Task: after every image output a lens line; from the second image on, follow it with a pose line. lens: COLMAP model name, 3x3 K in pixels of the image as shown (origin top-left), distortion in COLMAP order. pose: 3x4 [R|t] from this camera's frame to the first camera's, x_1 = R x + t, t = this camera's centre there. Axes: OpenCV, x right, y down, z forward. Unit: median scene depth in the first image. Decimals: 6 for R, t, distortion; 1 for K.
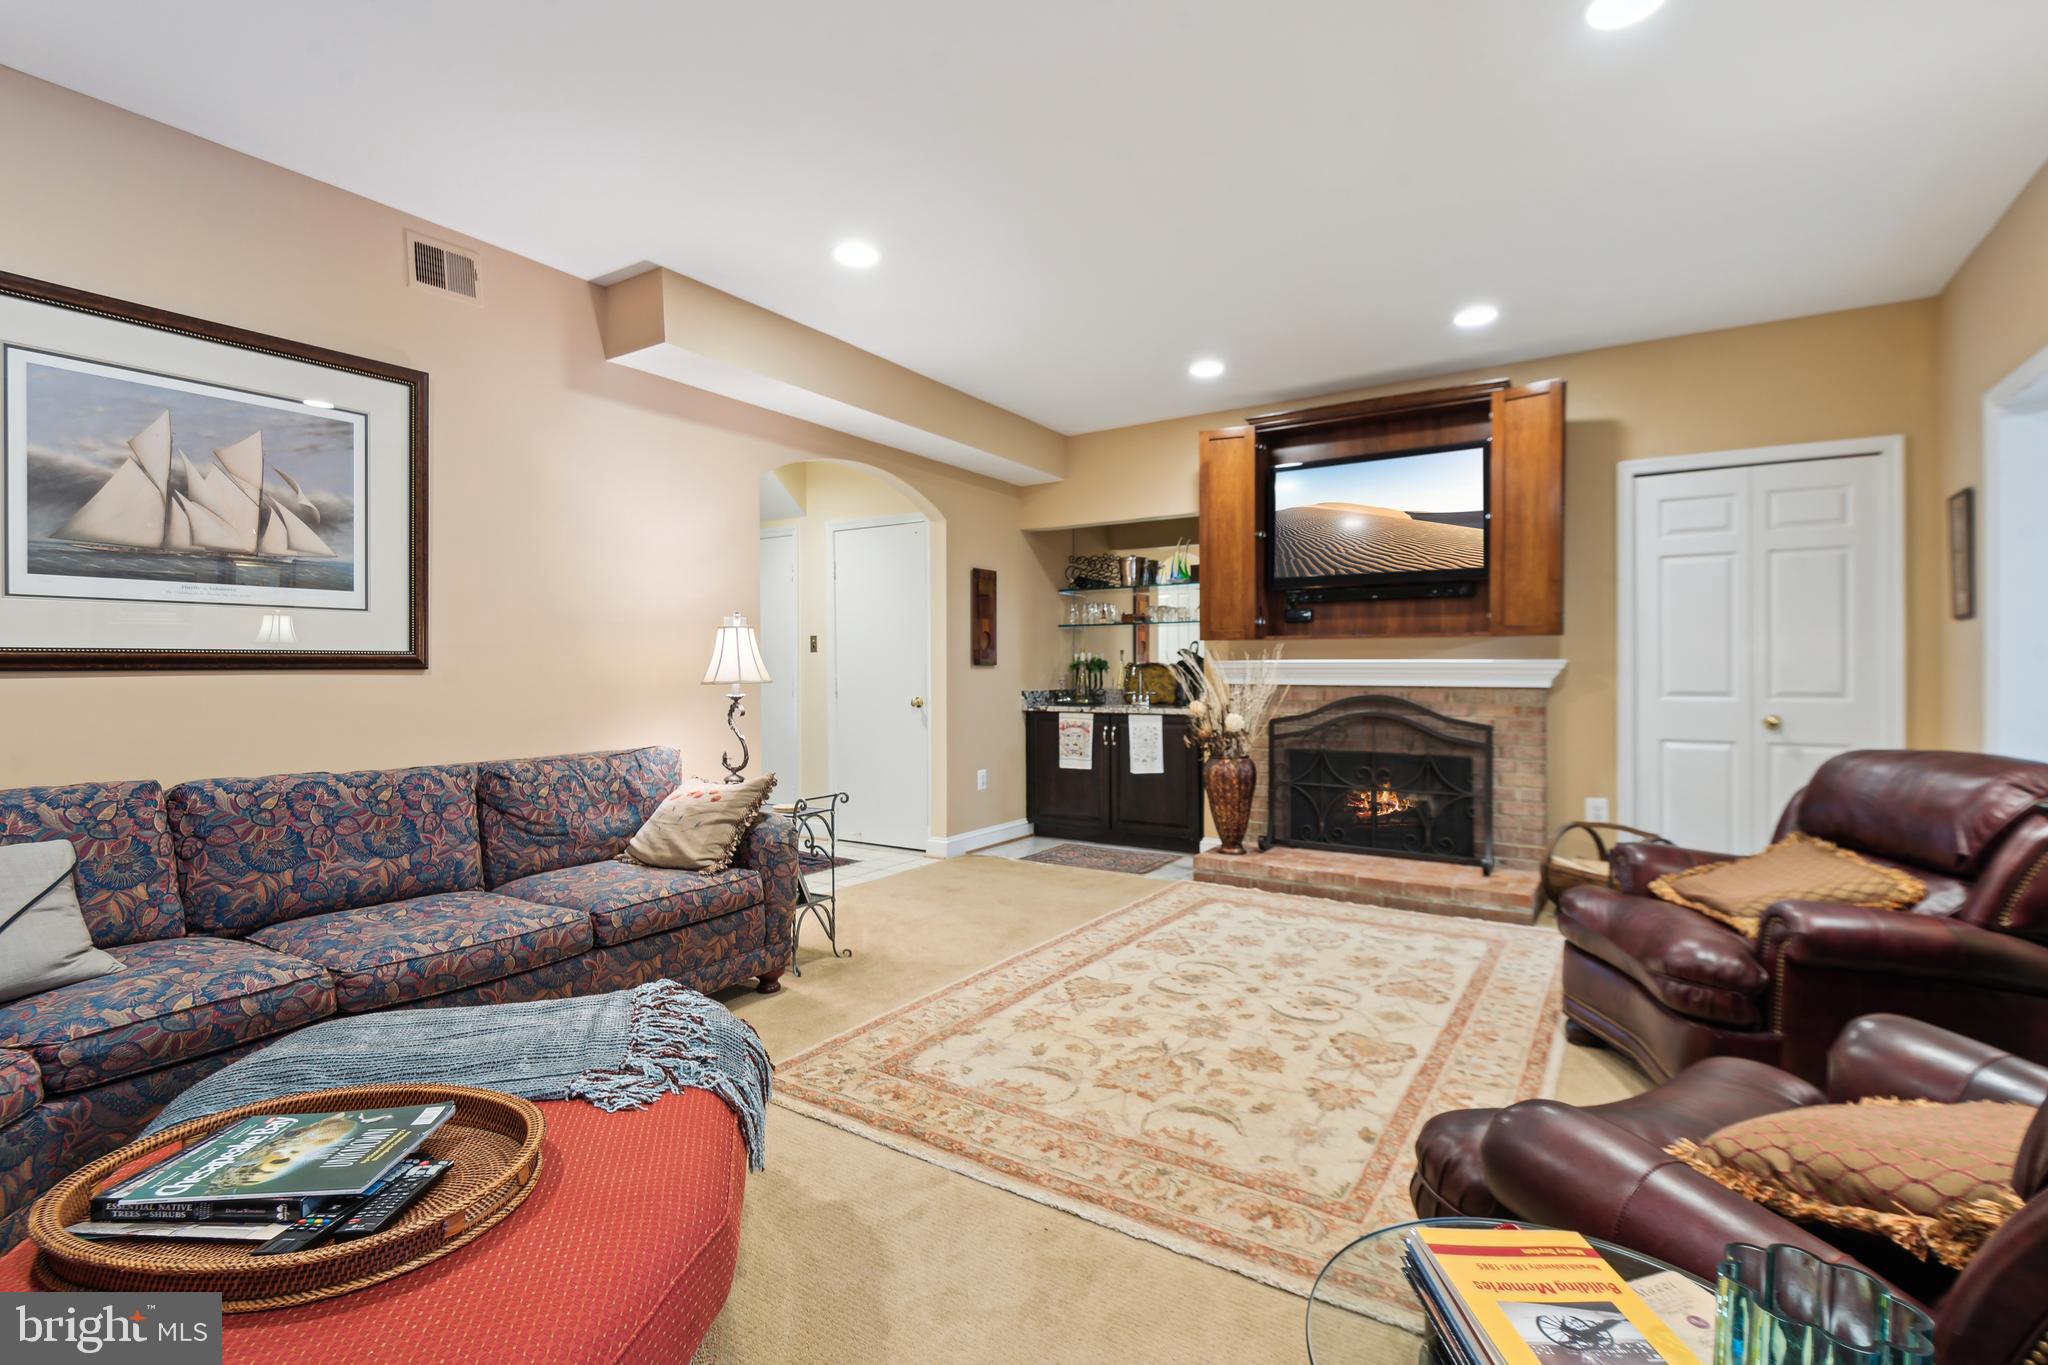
lens RADIAL K [[934.8, 0, 1054.3], [0, 934.8, 643.0], [0, 0, 1]] dist [0.049277, -0.034457]
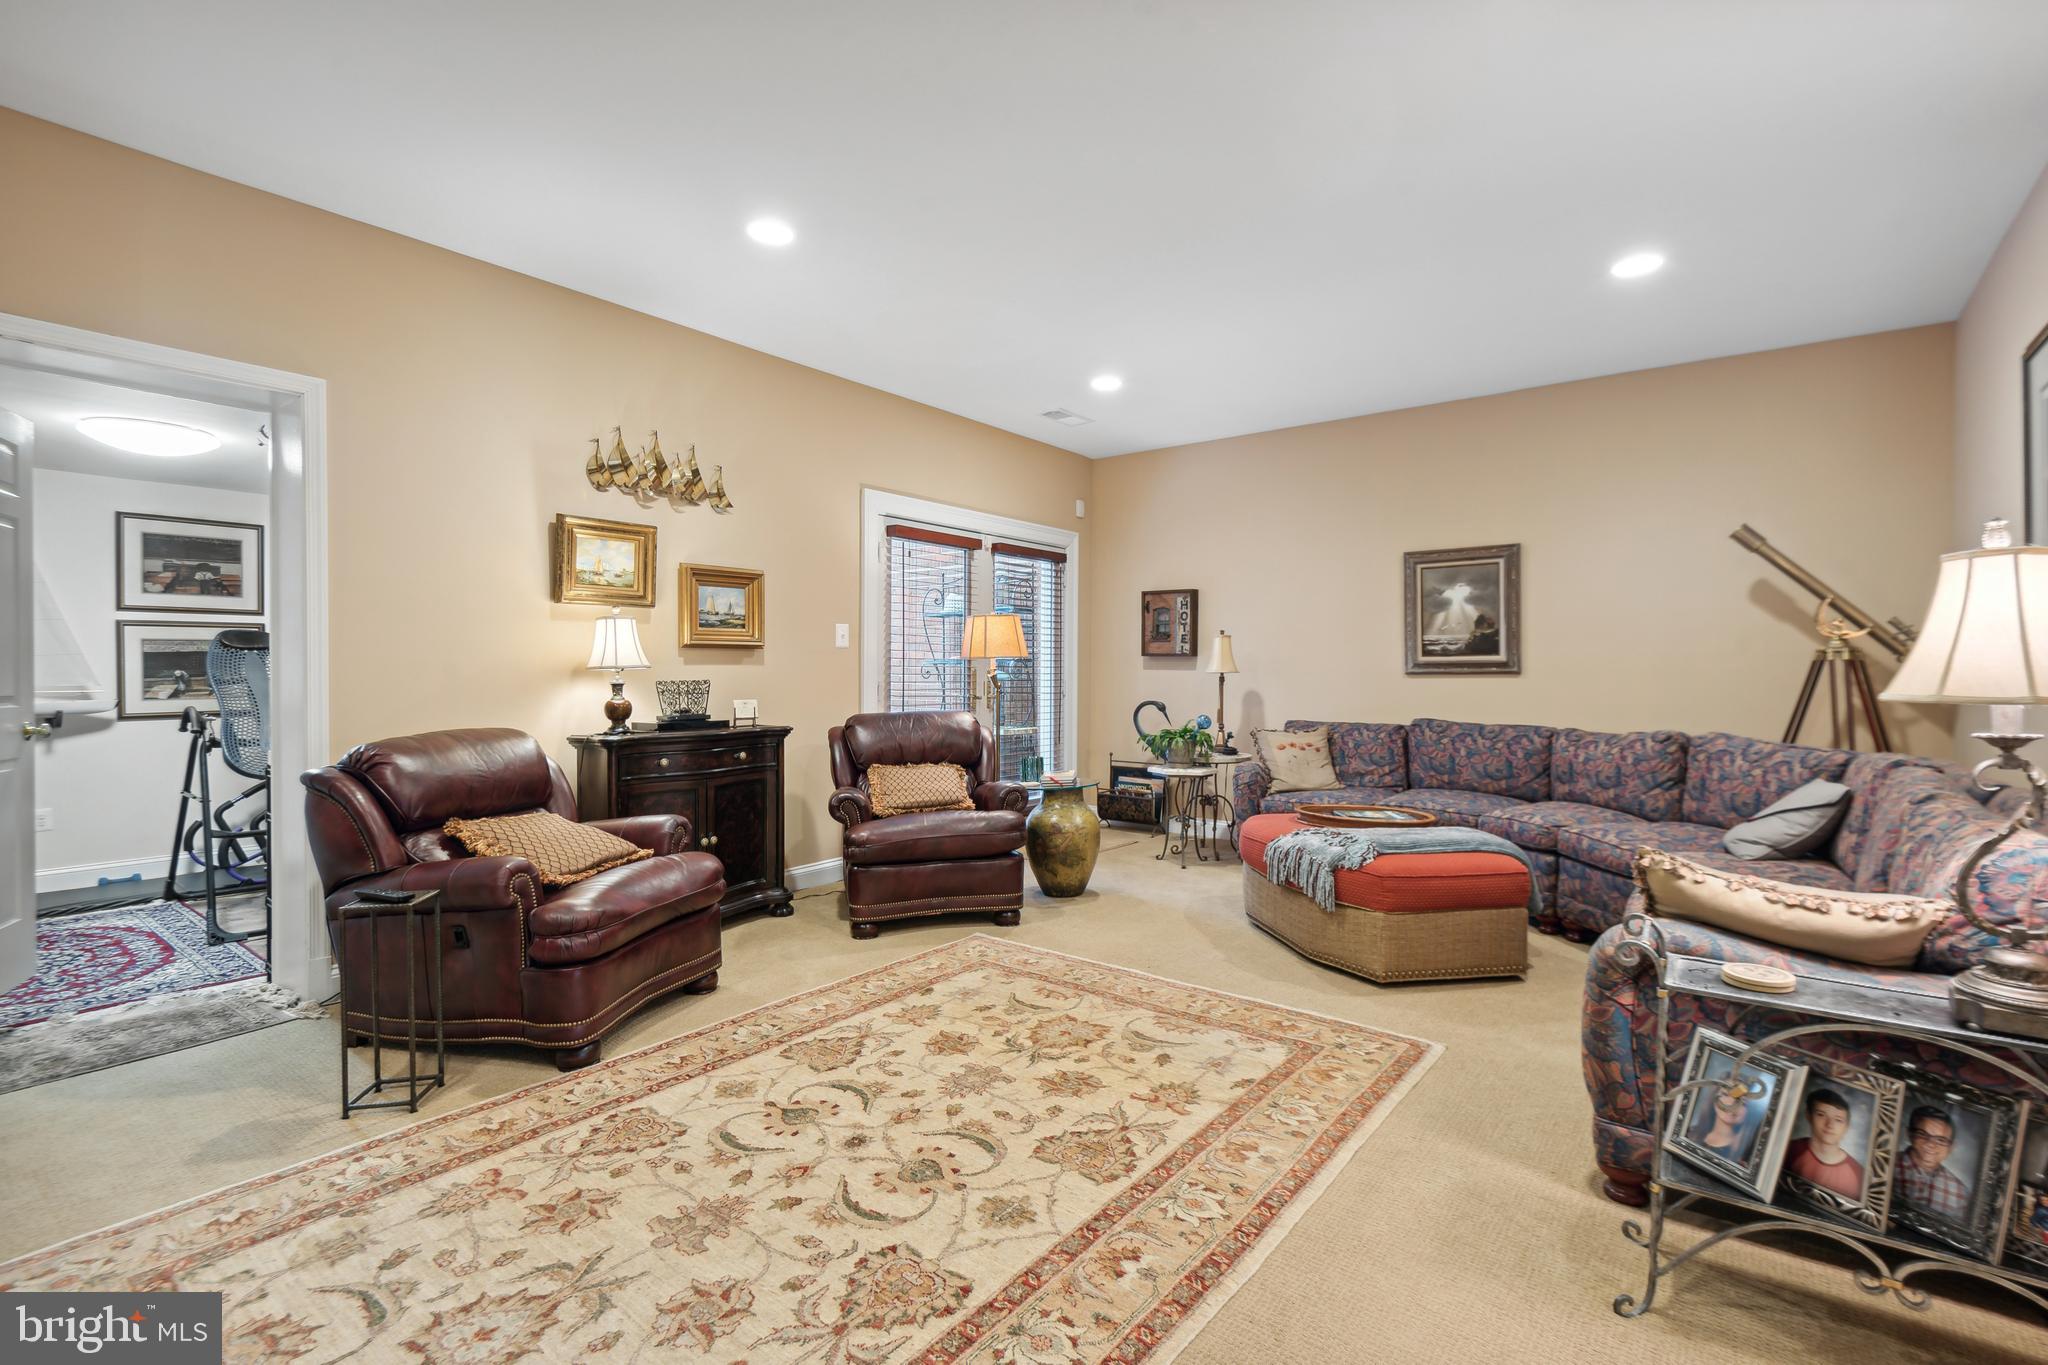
lens RADIAL K [[934.8, 0, 1054.3], [0, 934.8, 643.0], [0, 0, 1]] dist [0.049277, -0.034457]
pose [[-0.996540, 0.003021, 0.083061, 0.013110], [-0.001784, 0.998332, -0.057710, 0.055409], [-0.083096, -0.057659, -0.994872, 1.855674]]
